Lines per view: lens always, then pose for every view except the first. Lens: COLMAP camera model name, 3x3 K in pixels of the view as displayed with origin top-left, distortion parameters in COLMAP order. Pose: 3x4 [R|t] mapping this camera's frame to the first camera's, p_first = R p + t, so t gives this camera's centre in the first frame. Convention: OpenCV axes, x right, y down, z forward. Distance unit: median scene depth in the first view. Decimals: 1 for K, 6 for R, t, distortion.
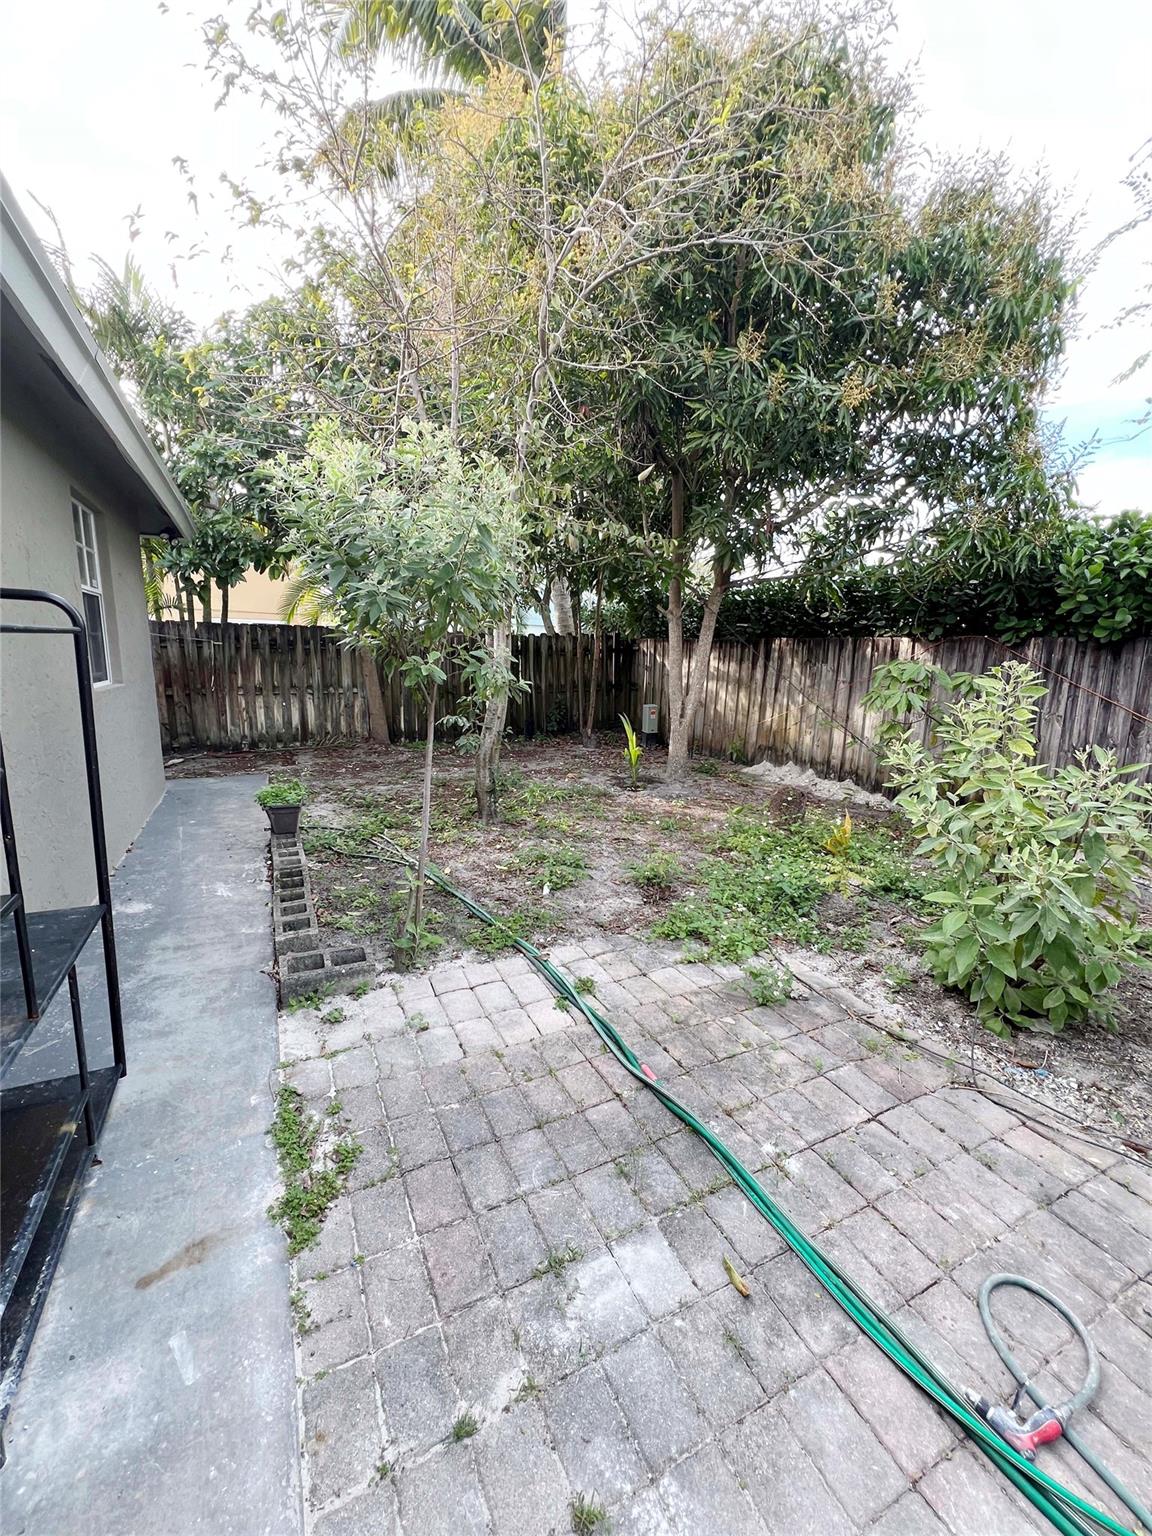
lens RADIAL K [[611.9, 0, 575.3], [0, 611.9, 767.0], [0, 0, 1]] dist [0.000693, 0.000027]
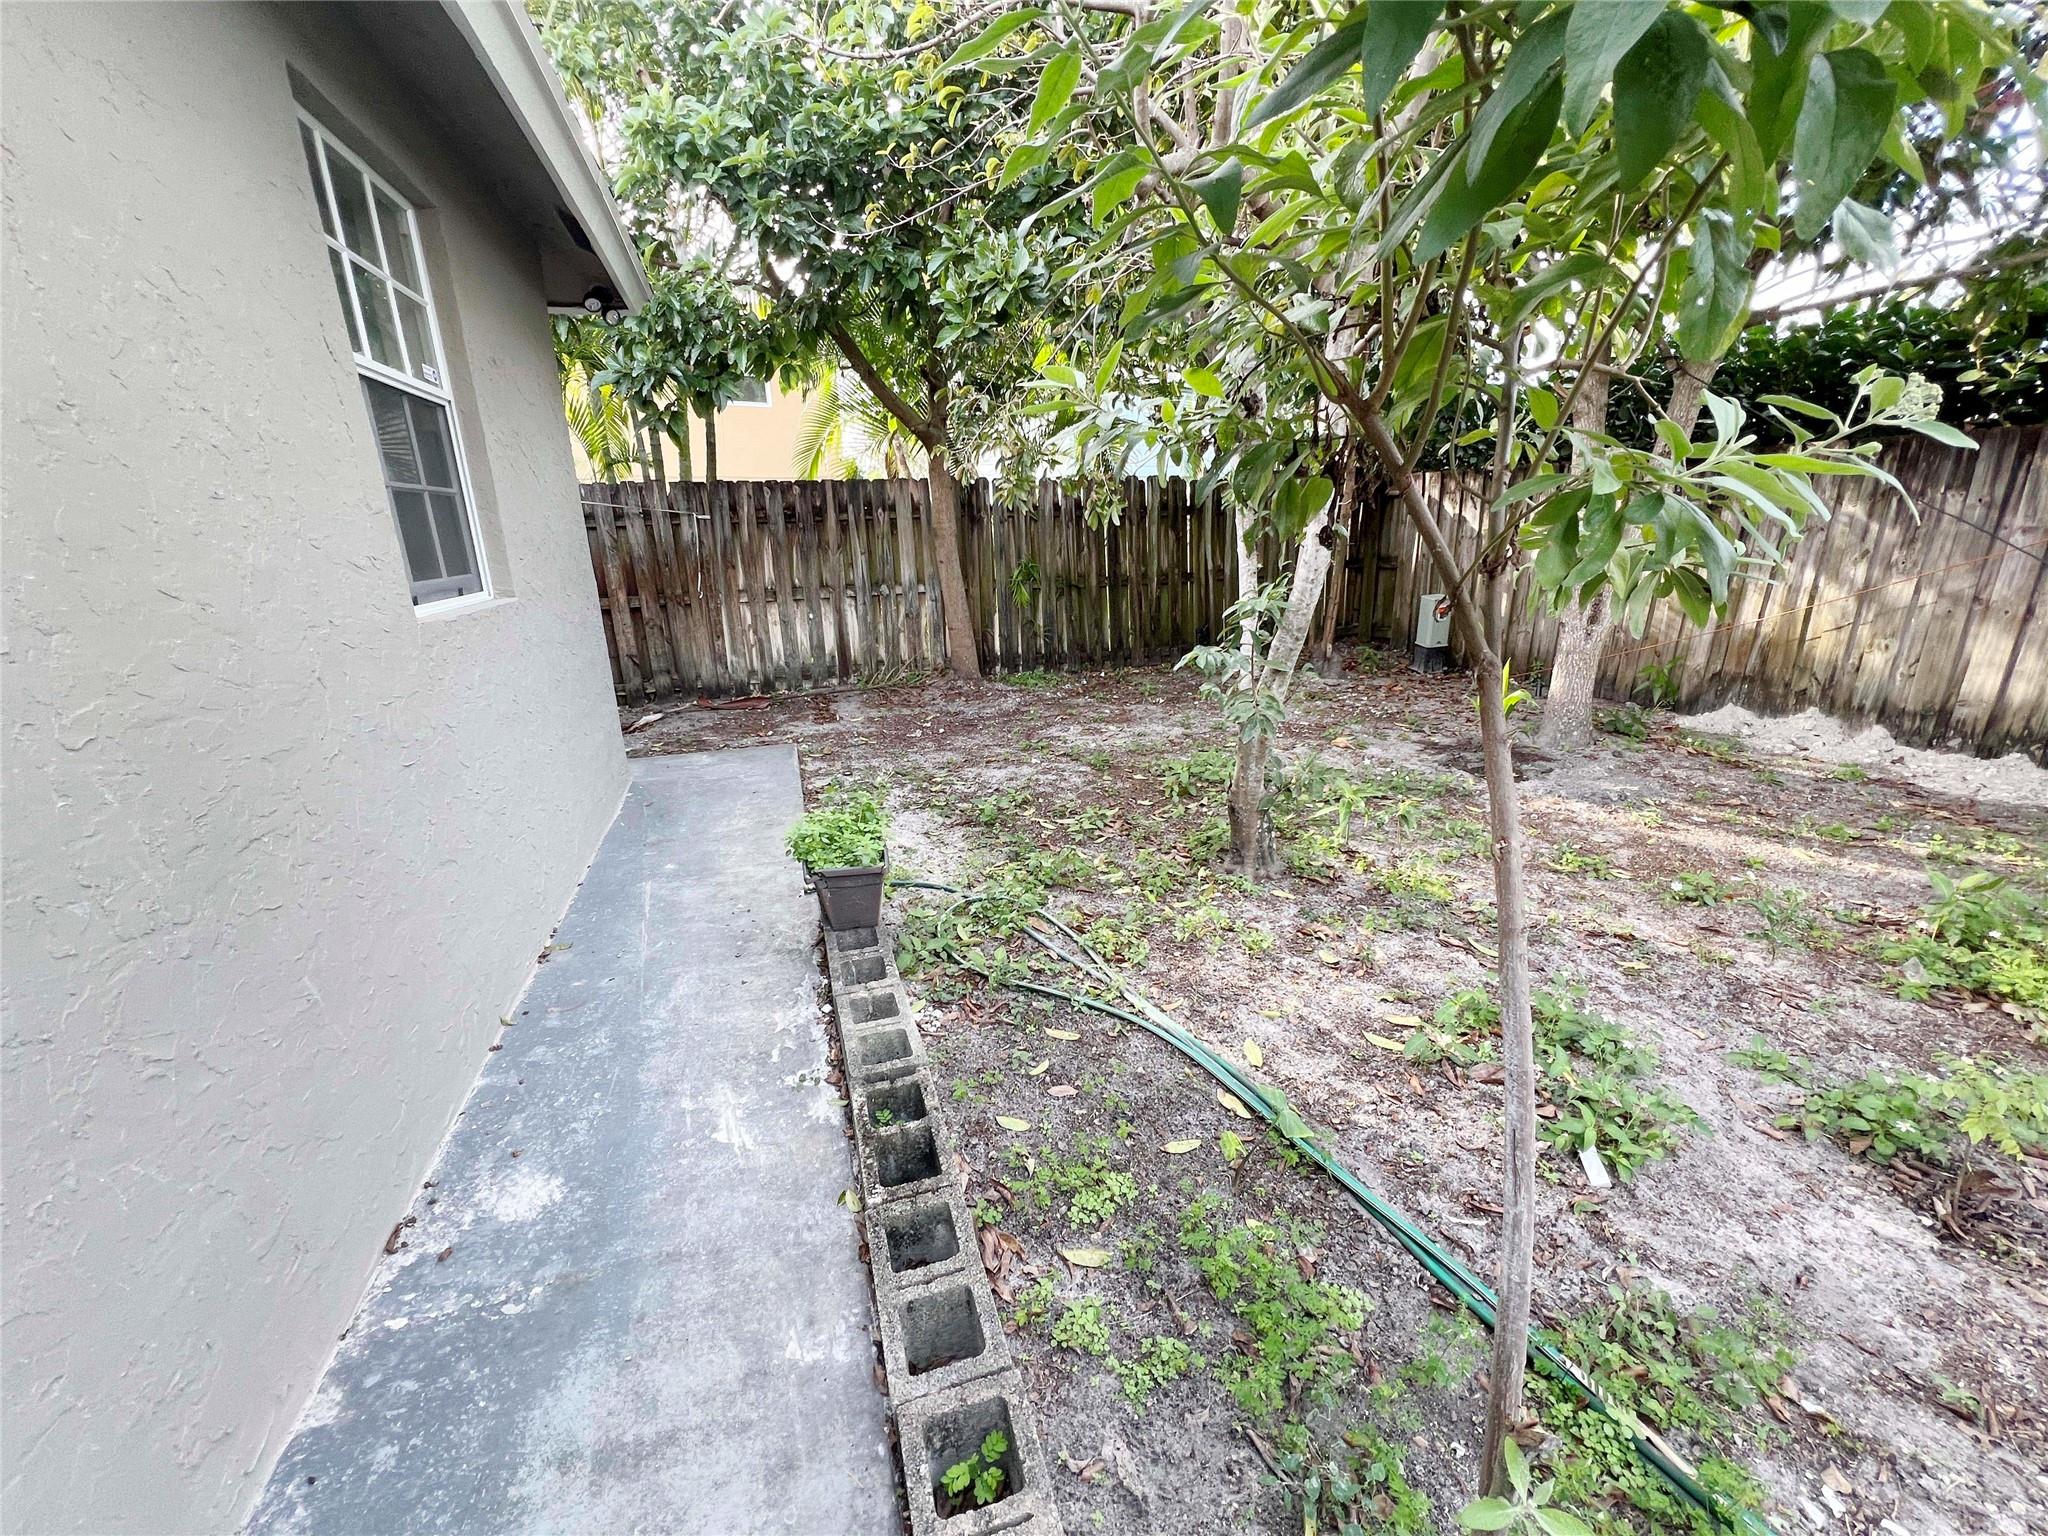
lens RADIAL K [[815.8, 0, 1025.0], [0, 815.8, 766.4], [0, 0, 1]] dist [0.000693, 0.000027]
pose [[0.984837, 0.001439, -0.173479, -0.143404], [0.016790, 0.994481, 0.103565, -0.039298], [0.172671, -0.104907, 0.979377, 0.260597]]
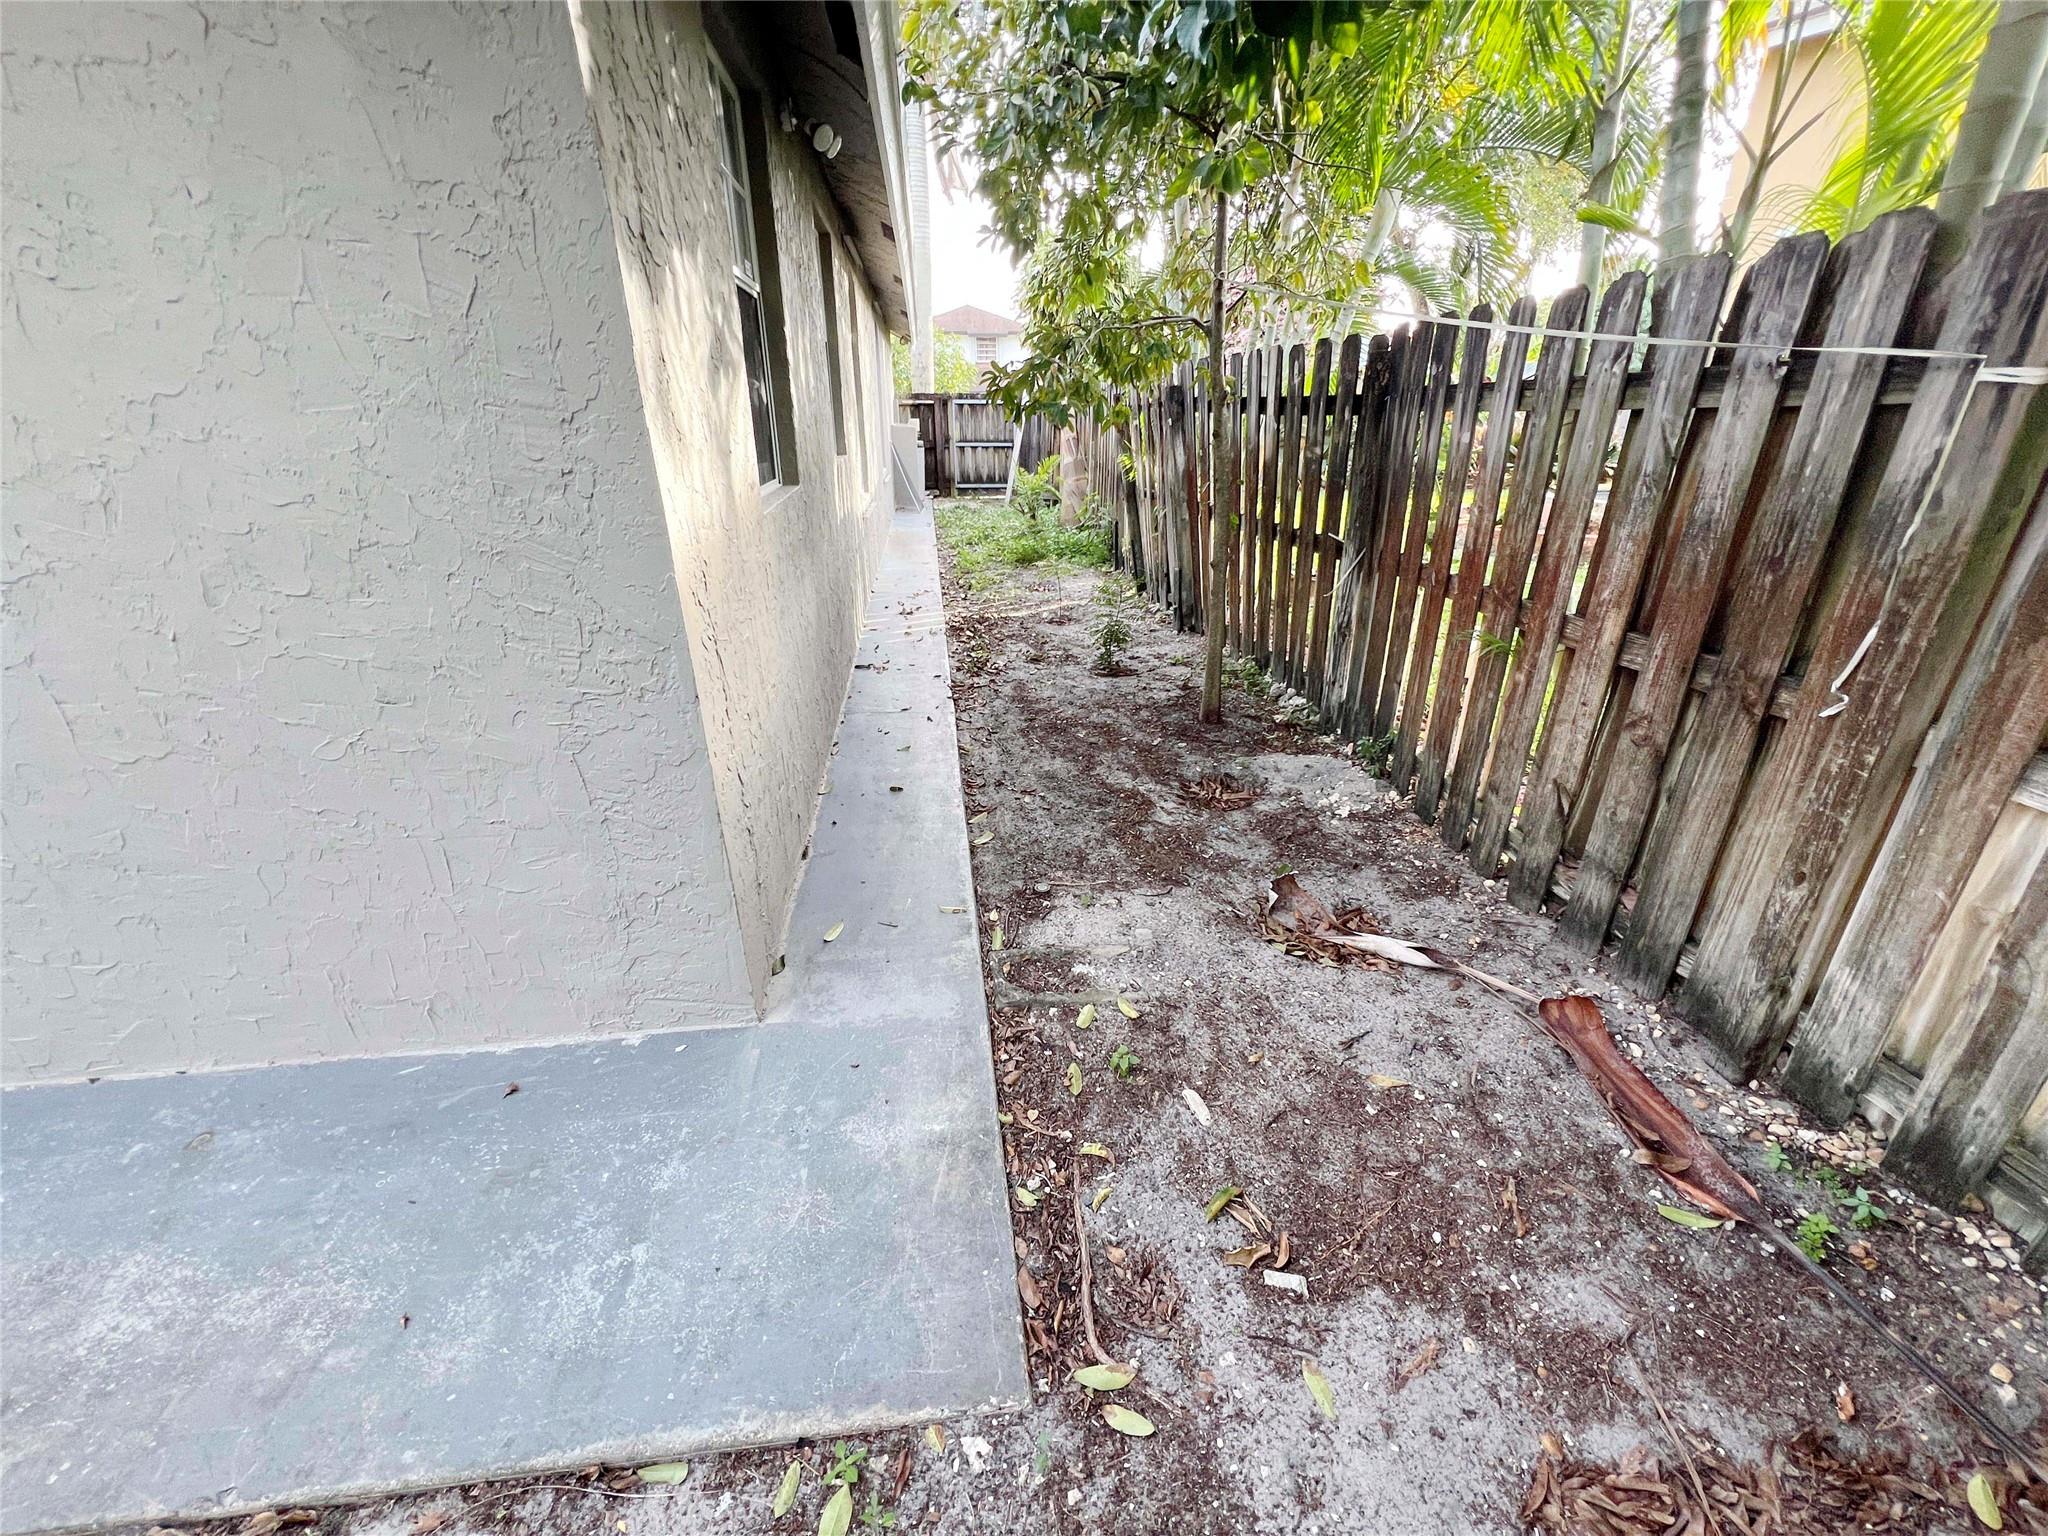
lens RADIAL K [[815.8, 0, 1025.1], [0, 815.8, 767.3], [0, 0, 1]] dist [0.000693, 0.000027]
pose [[-0.337200, 0.343350, -0.876588, -0.351003], [-0.170657, 0.893402, 0.415583, -0.170421], [0.925836, 0.289731, -0.242660, 0.906350]]
